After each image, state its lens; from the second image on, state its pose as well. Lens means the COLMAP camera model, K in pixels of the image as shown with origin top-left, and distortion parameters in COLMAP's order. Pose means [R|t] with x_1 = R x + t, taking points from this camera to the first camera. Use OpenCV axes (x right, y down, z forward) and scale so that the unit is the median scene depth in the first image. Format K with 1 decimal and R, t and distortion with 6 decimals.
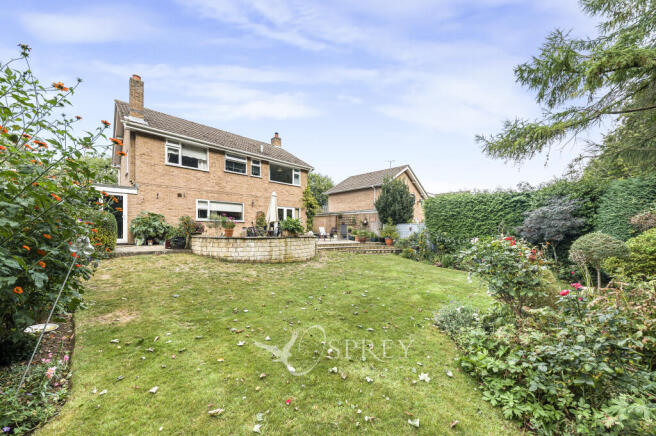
lens RADIAL K [[234.6, 0, 323.1], [0, 234.6, 228.5], [0, 0, 1]] dist [-0.001272, -0.000201]
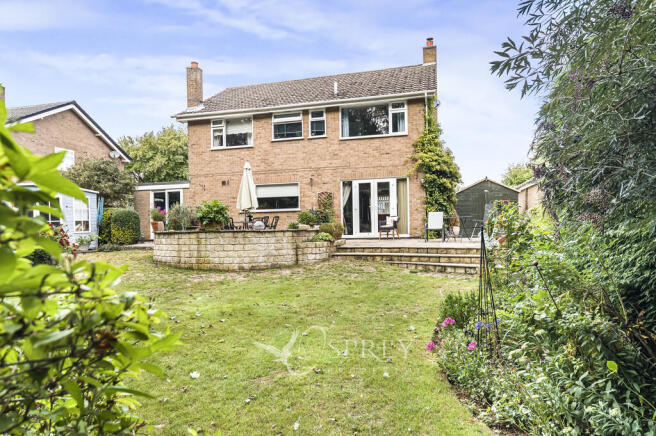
lens RADIAL K [[405.1, 0, 325.9], [0, 405.1, 221.8], [0, 0, 1]] dist [-0.000438, 0.000300]
pose [[0.509039, -0.028311, -0.860278, 0.706693], [0.023817, 0.999540, -0.018802, 0.027829], [0.860414, -0.010918, 0.509479, 0.502772]]
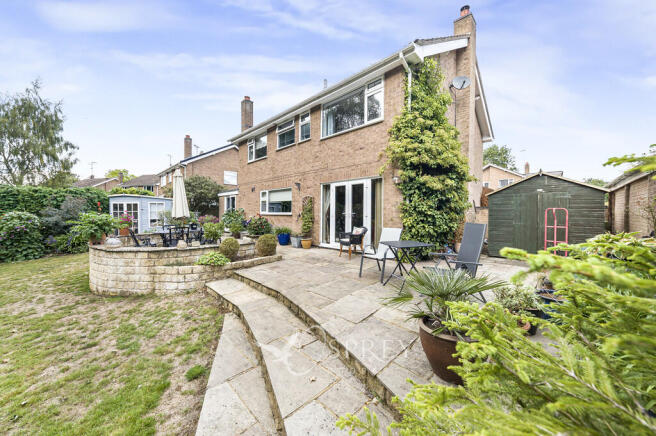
lens RADIAL K [[234.6, 0, 326.7], [0, 234.6, 215.8], [0, 0, 1]] dist [-0.001272, -0.000201]
pose [[0.032380, 0.002960, -0.999471, 0.359680], [-0.000525, 0.999996, 0.002944, -0.028399], [0.999476, 0.000430, 0.032381, 1.124353]]
